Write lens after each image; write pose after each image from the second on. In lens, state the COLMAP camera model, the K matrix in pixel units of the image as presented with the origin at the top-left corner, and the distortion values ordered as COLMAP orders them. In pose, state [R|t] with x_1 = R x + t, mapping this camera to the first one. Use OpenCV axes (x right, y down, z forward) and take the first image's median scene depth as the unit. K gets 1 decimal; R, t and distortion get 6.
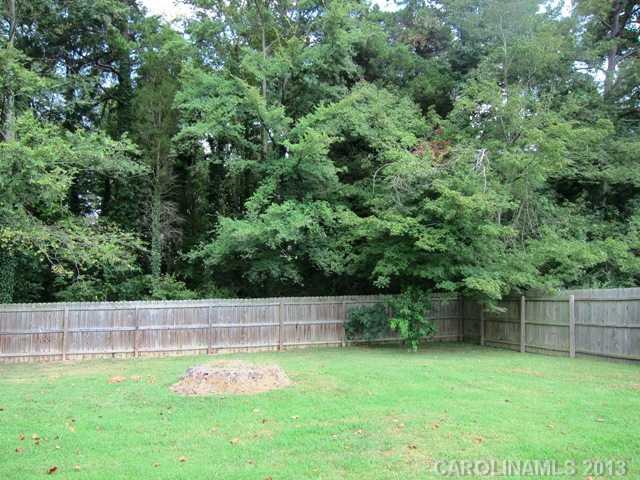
lens RADIAL K [[553.2, 0, 319.8], [0, 553.2, 239.9], [0, 0, 1]] dist [0.006289, -0.009920]
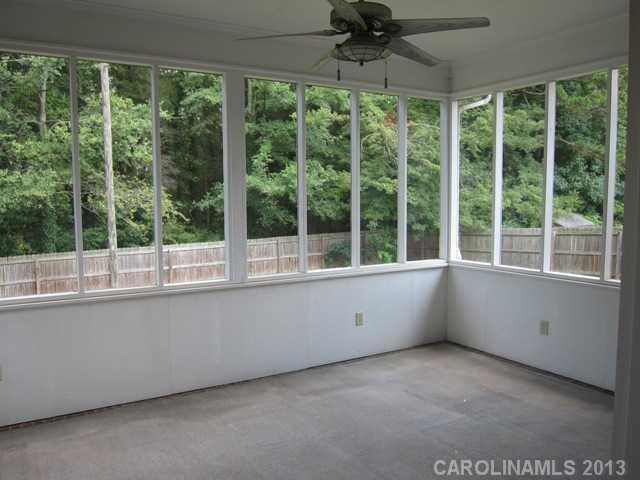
lens RADIAL K [[553.2, 0, 320.3], [0, 553.2, 240.3], [0, 0, 1]] dist [0.006289, -0.009920]
pose [[0.946601, -0.037432, 0.320227, -0.405365], [-0.010553, 0.989108, 0.146812, -0.077881], [-0.322235, -0.142351, 0.935896, -0.213942]]
